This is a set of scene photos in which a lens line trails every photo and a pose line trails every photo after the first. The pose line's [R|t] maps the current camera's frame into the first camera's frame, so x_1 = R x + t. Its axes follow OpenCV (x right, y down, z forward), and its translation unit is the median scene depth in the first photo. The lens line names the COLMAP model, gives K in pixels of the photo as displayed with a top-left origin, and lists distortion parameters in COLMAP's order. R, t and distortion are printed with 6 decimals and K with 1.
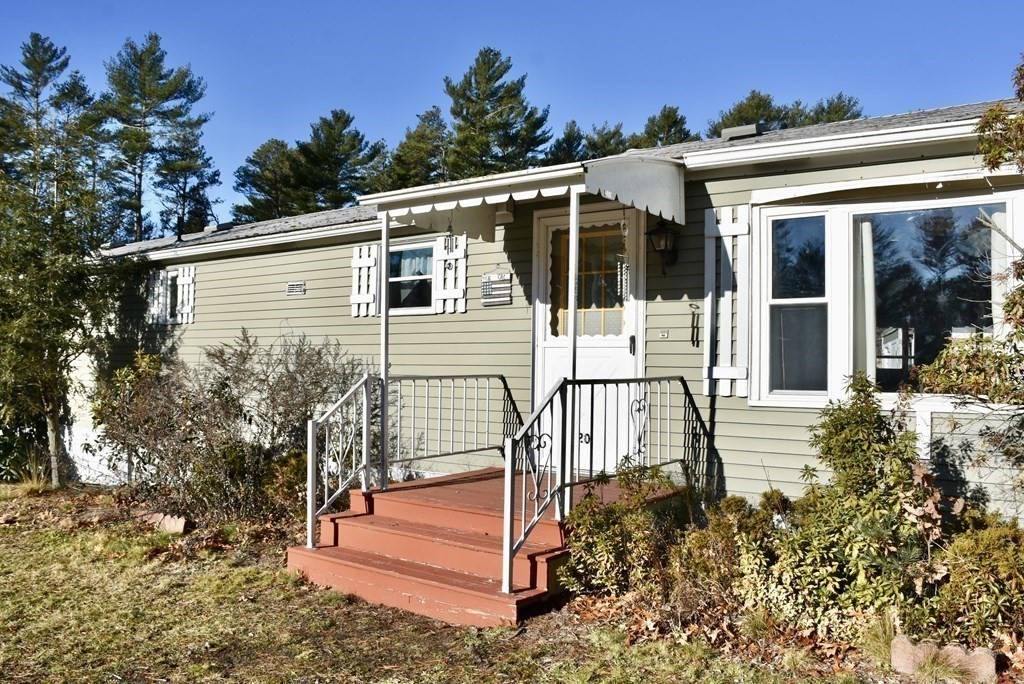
lens RADIAL K [[766.1, 0, 541.1], [0, 766.1, 361.0], [0, 0, 1]] dist [-0.161680, 0.113405]
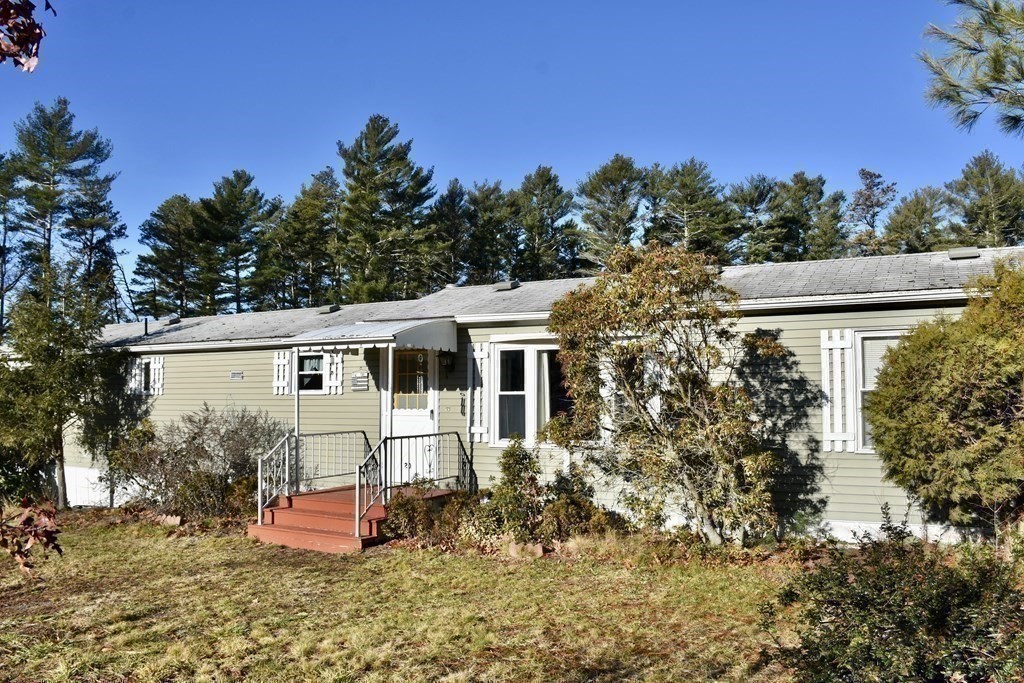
lens RADIAL K [[766.1, 0, 541.1], [0, 766.1, 360.5], [0, 0, 1]] dist [-0.161680, 0.113405]
pose [[0.991094, -0.009446, 0.132832, 0.089233], [0.014633, 0.999166, -0.038129, -0.050599], [-0.132361, 0.039733, 0.990405, -0.567819]]
